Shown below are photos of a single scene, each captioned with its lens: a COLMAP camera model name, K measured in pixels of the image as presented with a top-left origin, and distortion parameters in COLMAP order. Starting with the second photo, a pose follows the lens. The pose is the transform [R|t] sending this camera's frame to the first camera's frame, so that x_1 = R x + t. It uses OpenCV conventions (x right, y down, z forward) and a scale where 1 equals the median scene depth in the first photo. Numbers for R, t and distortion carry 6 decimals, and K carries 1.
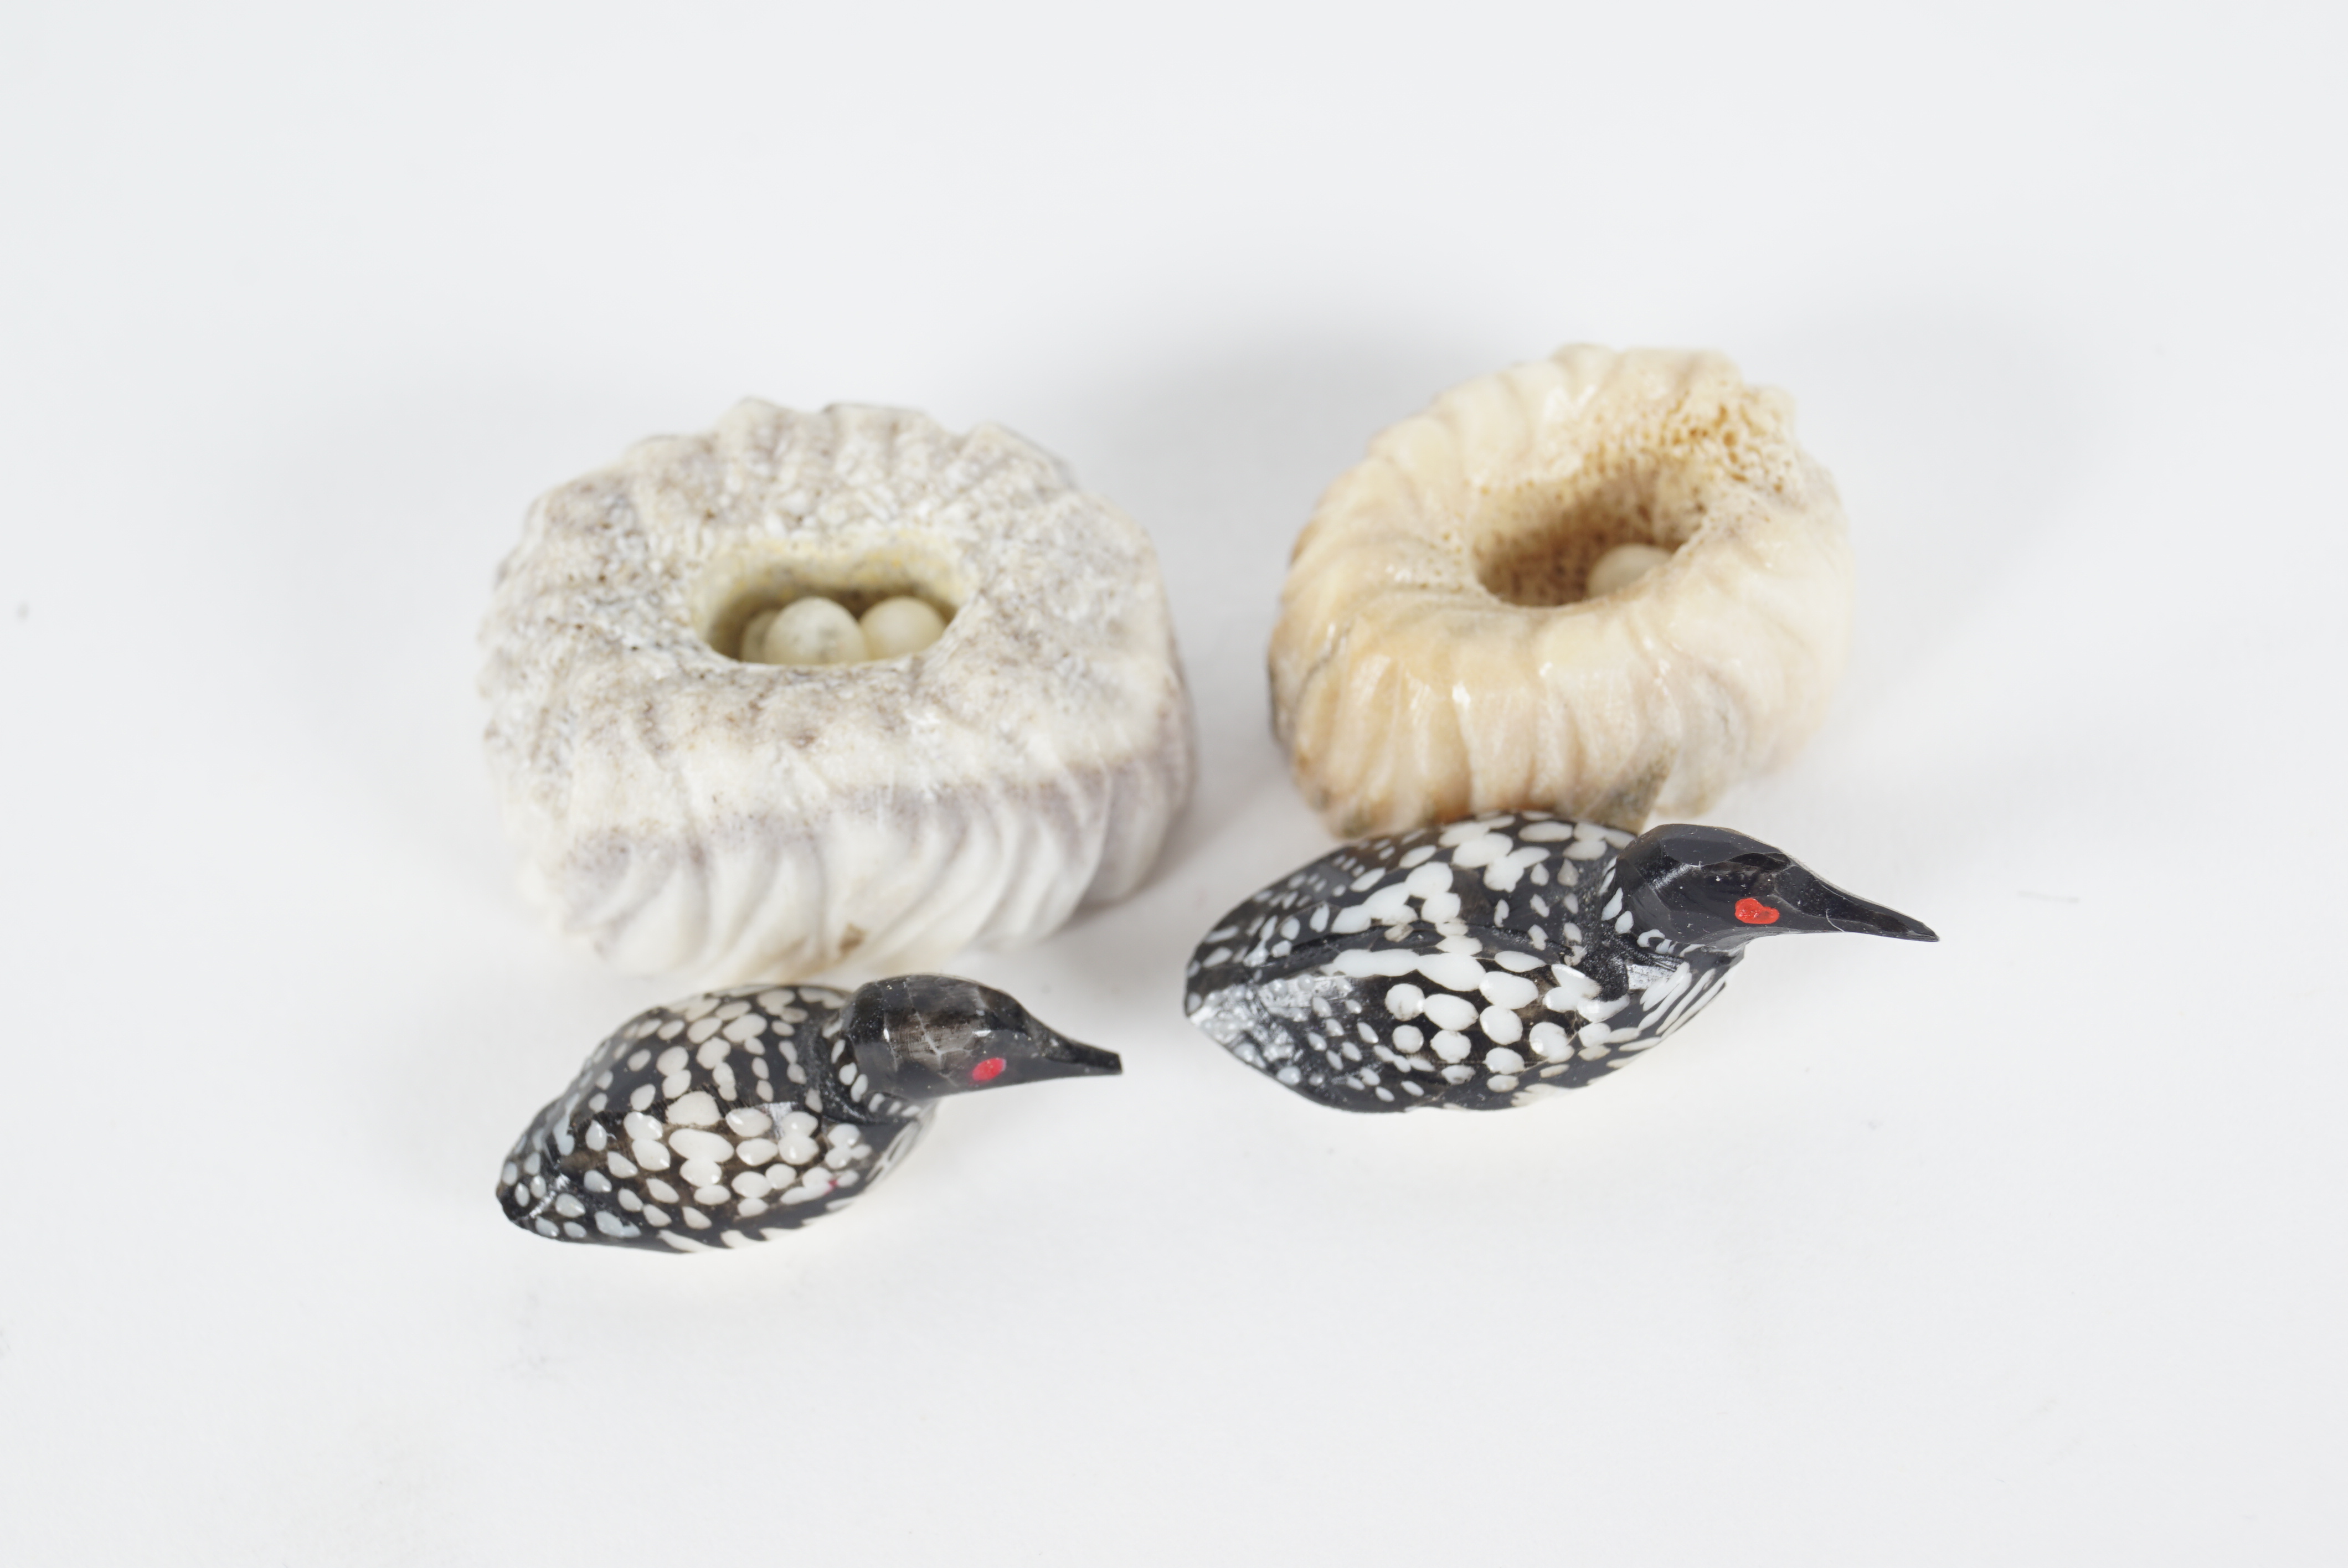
lens RADIAL K [[4916.4, 0, 1160.6], [0, 4916.4, 794.2], [0, 0, 1]] dist [-0.003358, 0.000000]
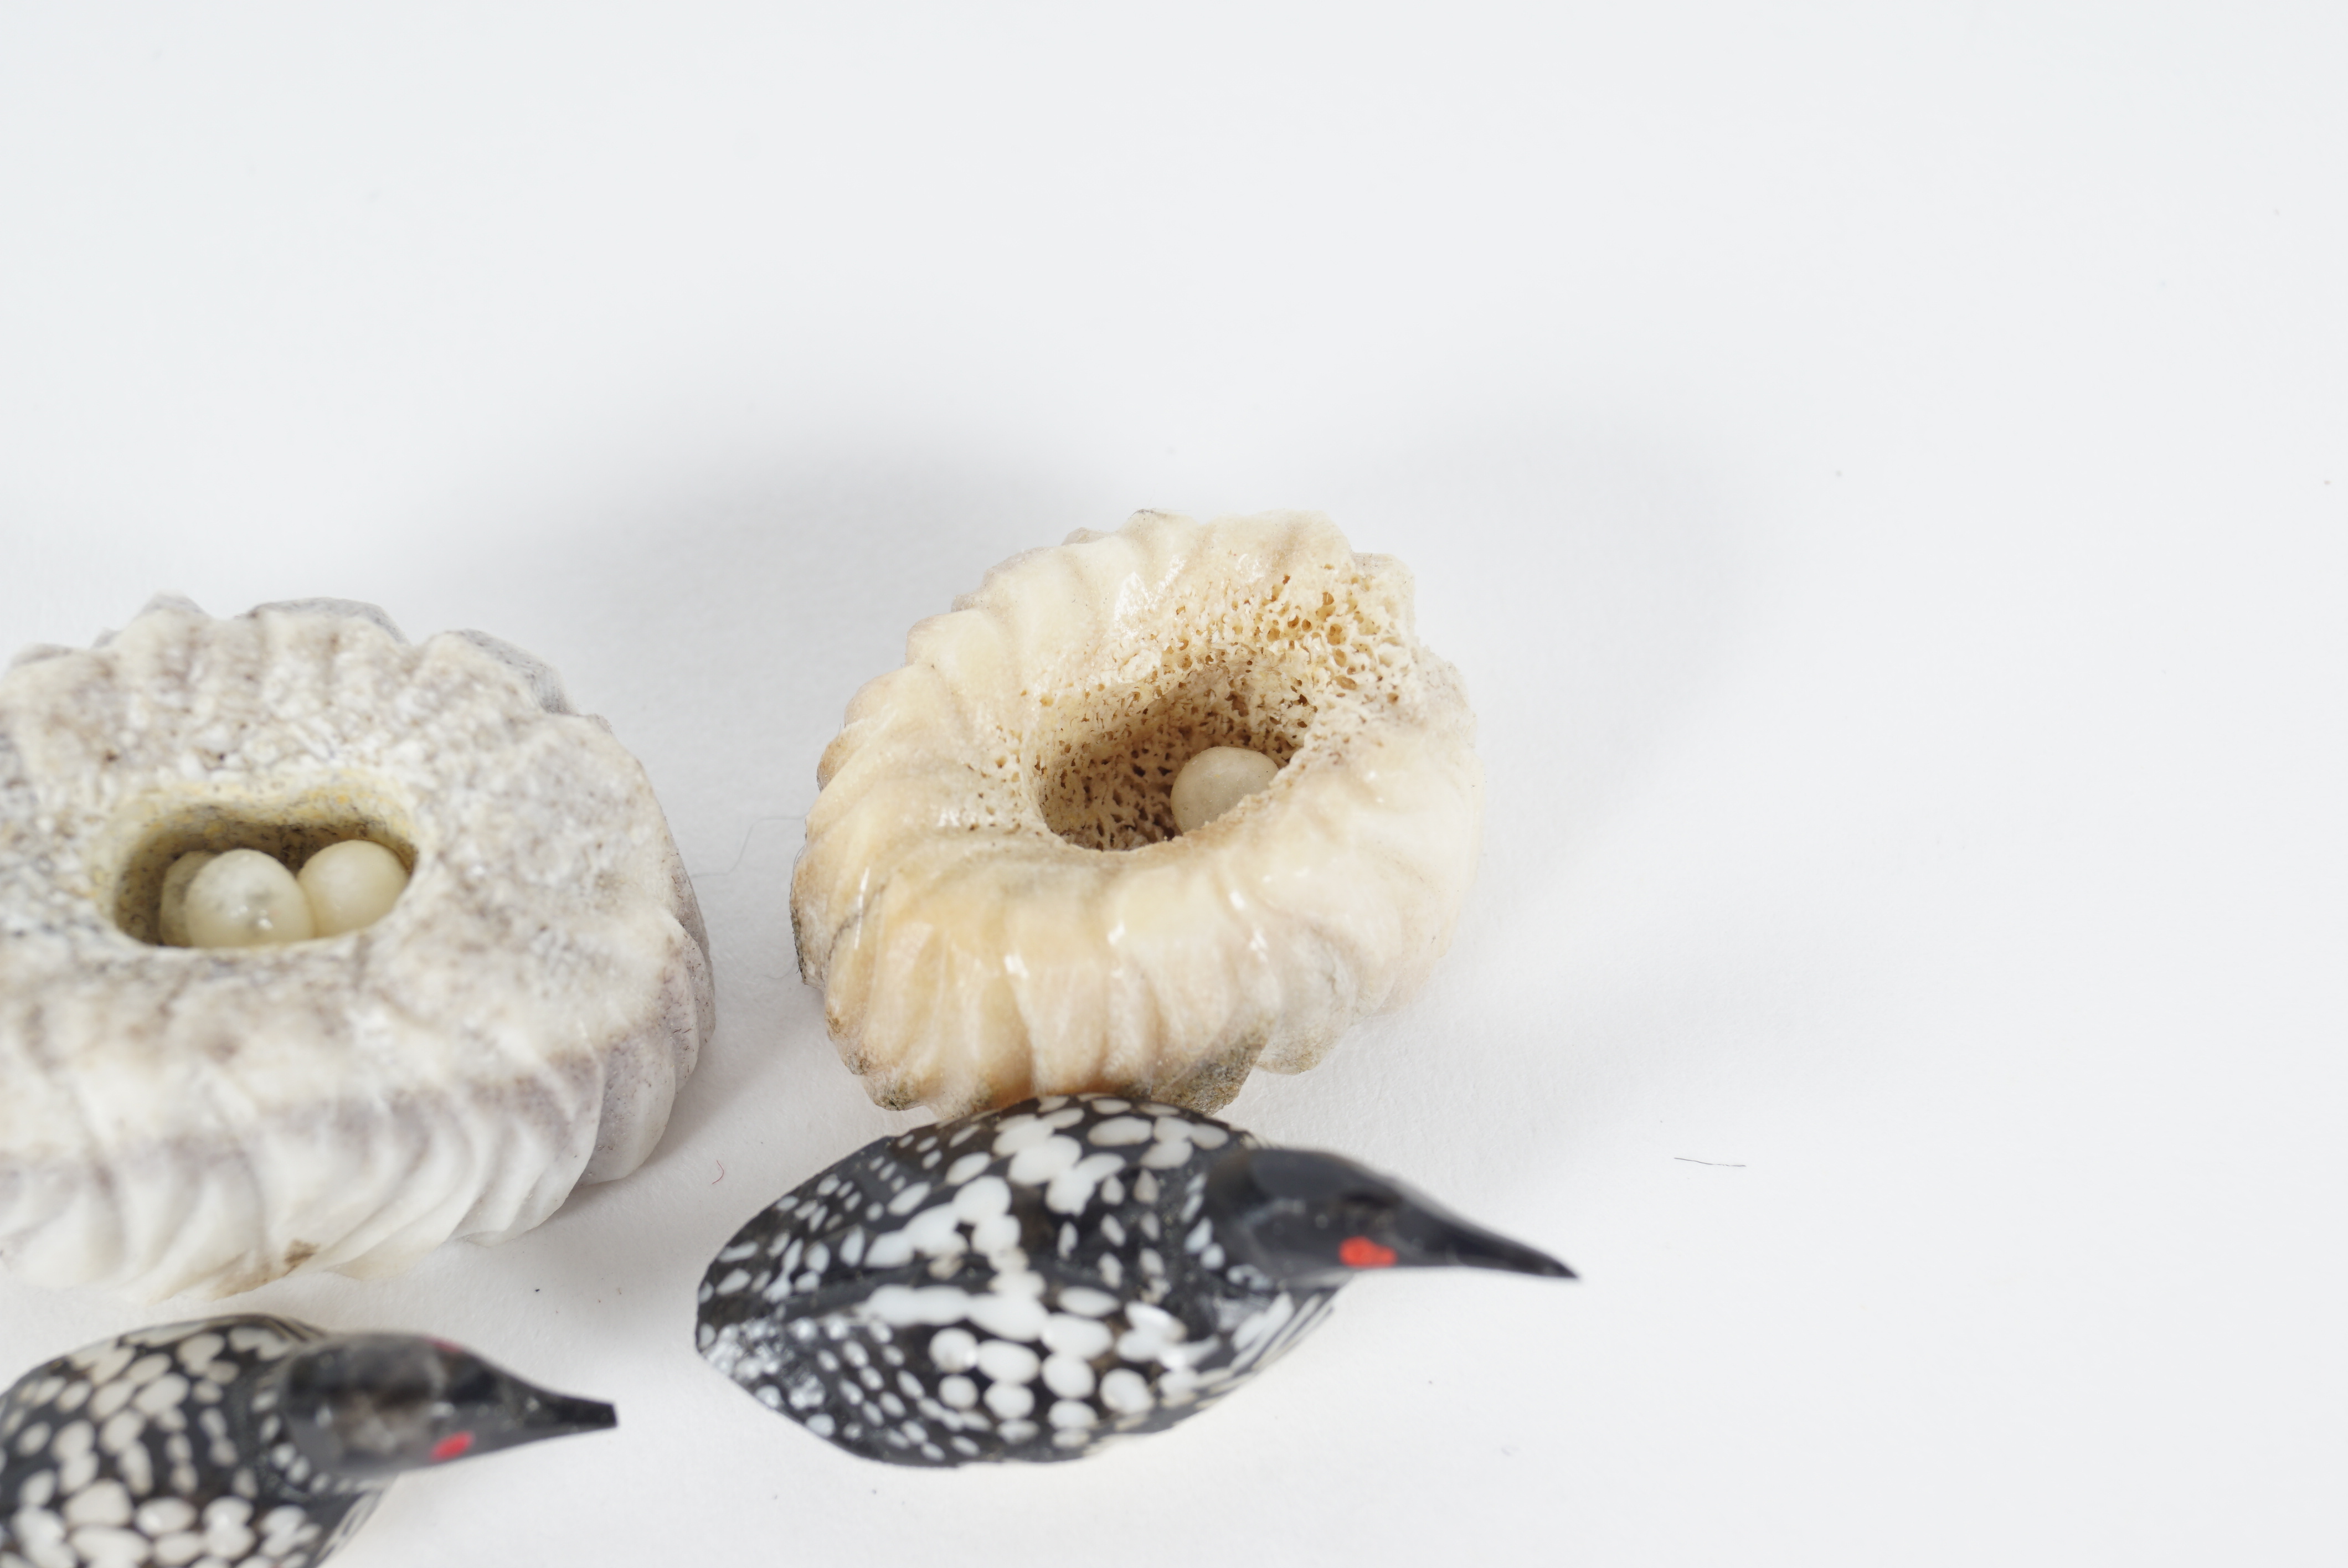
lens RADIAL K [[4916.4, 0, 1173.6], [0, 4916.4, 764.4], [0, 0, 1]] dist [-0.003358, 0.000000]
pose [[0.997404, -0.017342, 0.069885, 0.029485], [0.010998, 0.995865, 0.090173, -0.130024], [-0.071160, -0.089170, 0.993471, 0.166772]]
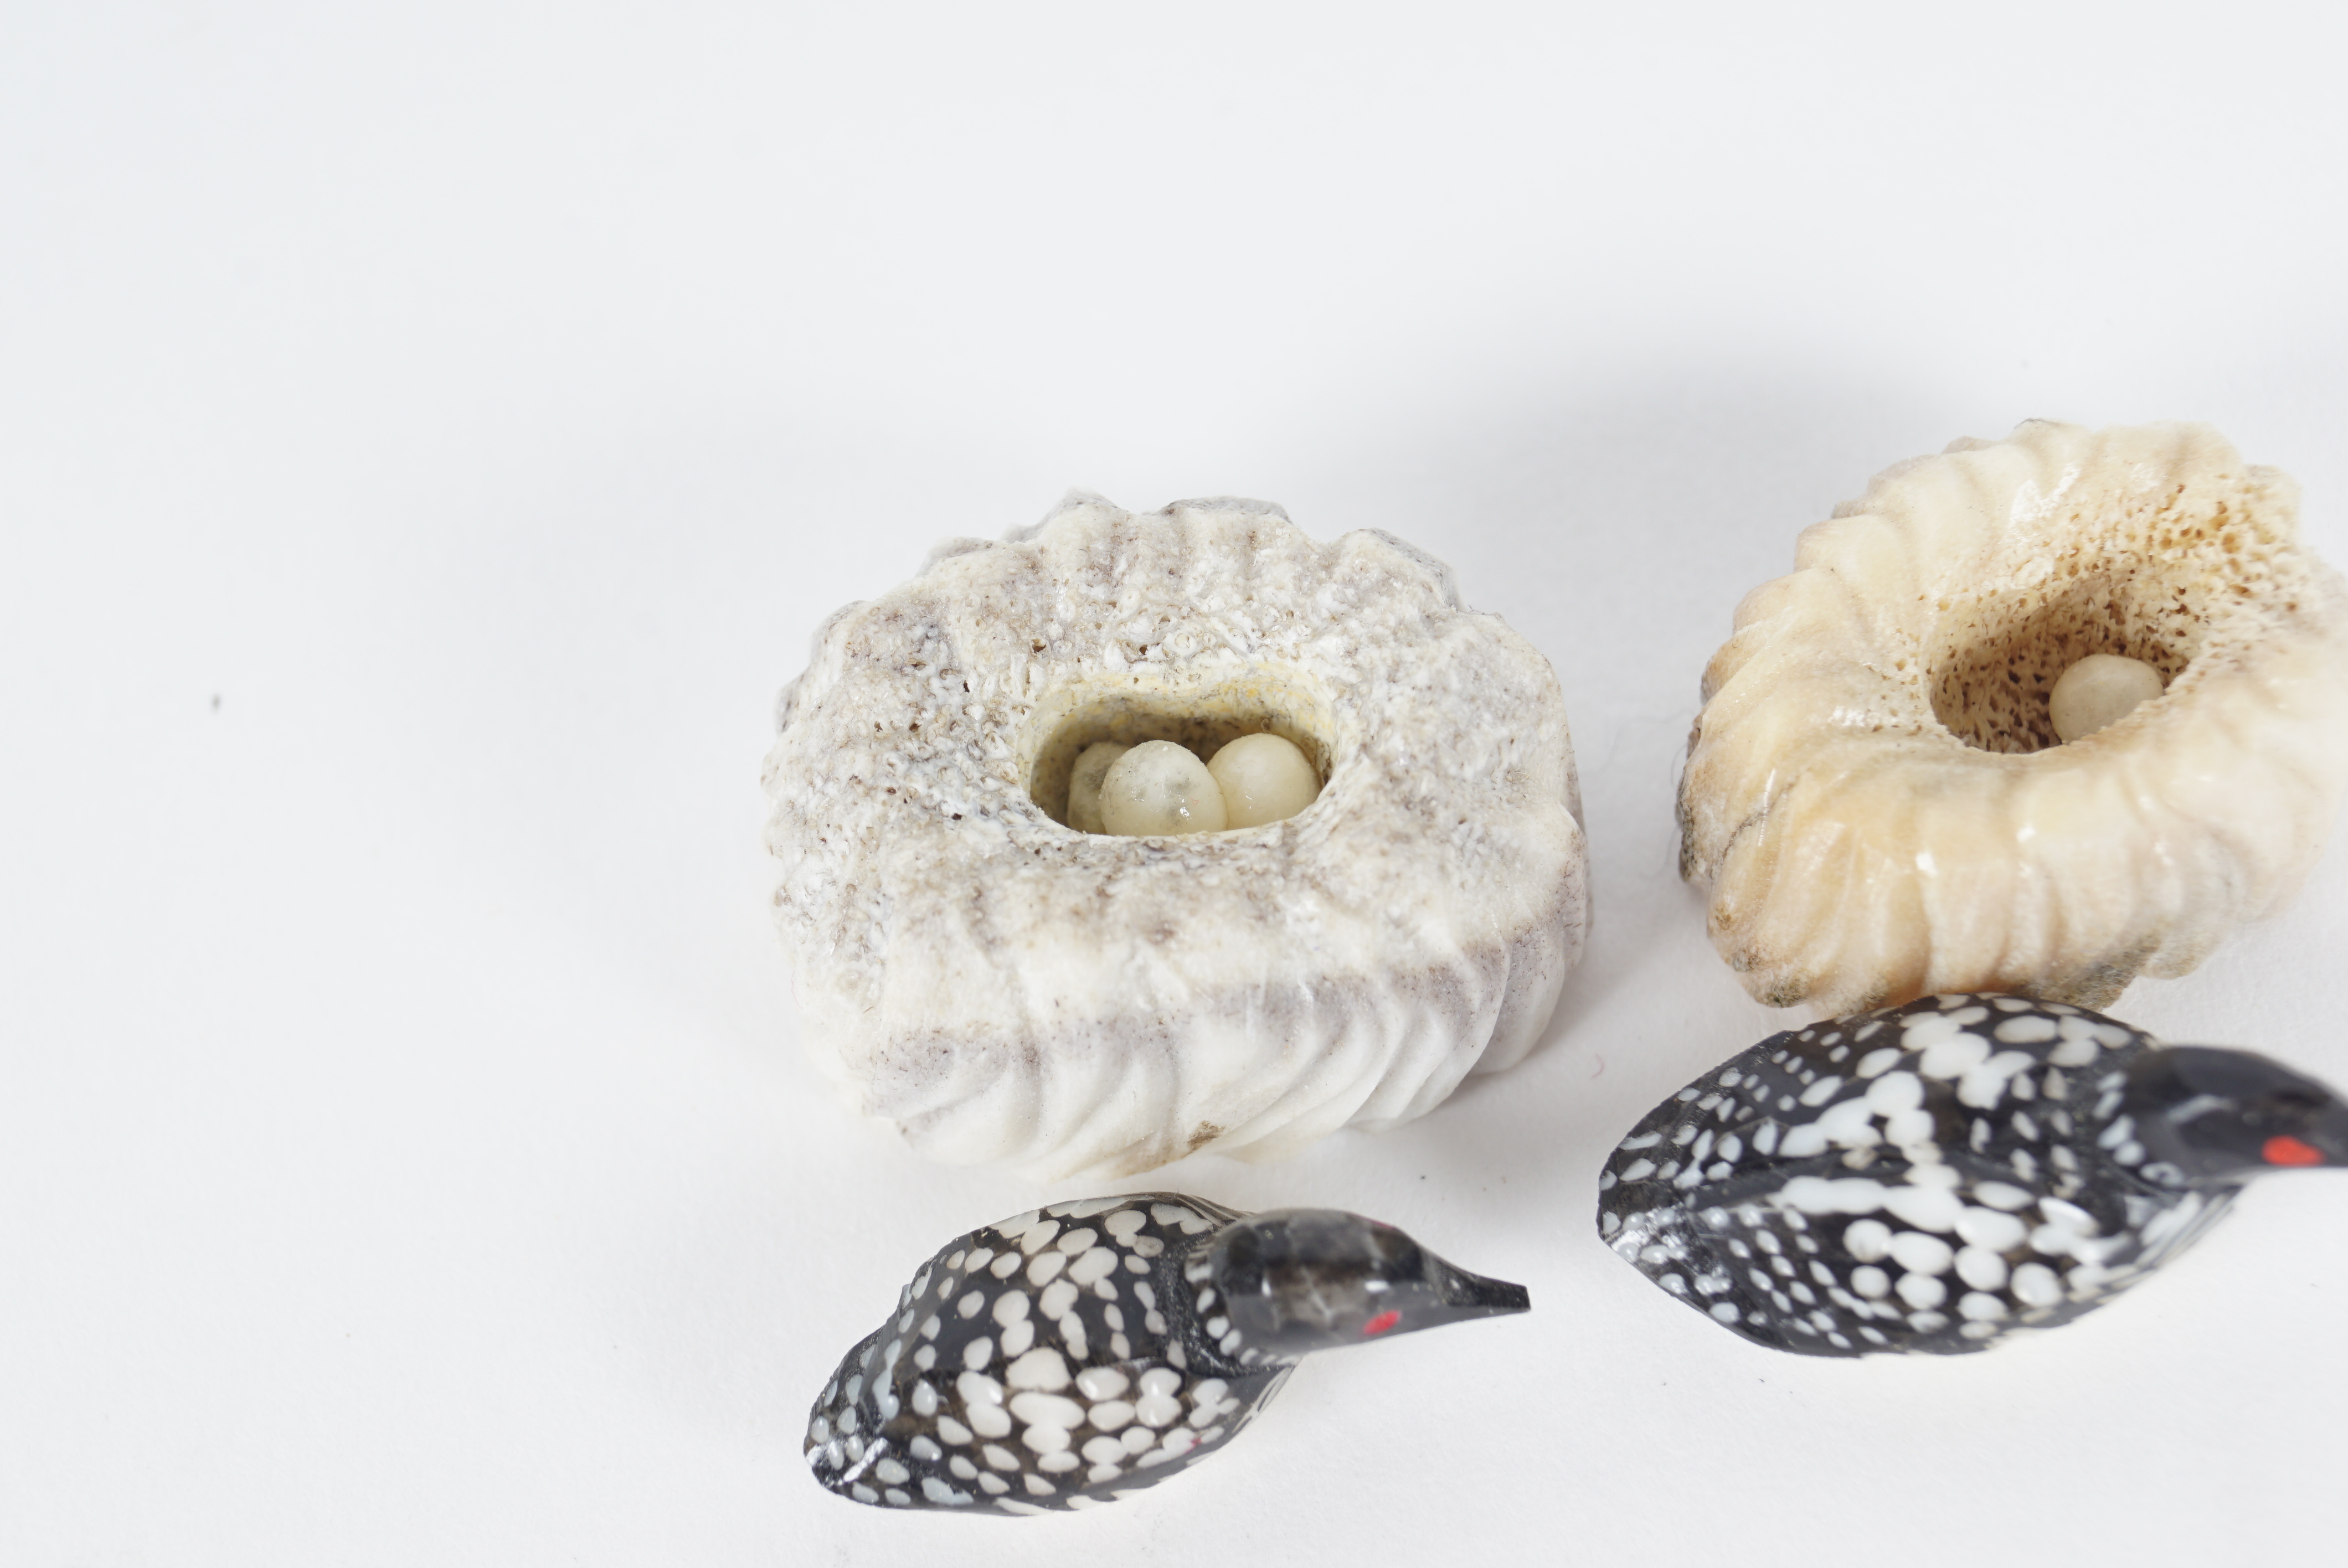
lens RADIAL K [[4916.4, 0, 1166.3], [0, 4916.4, 803.2], [0, 0, 1]] dist [-0.003358, 0.000000]
pose [[0.999989, -0.003522, -0.003009, -0.067954], [0.003822, 0.994348, 0.106103, -0.121877], [0.002618, -0.106114, 0.994351, 0.153256]]
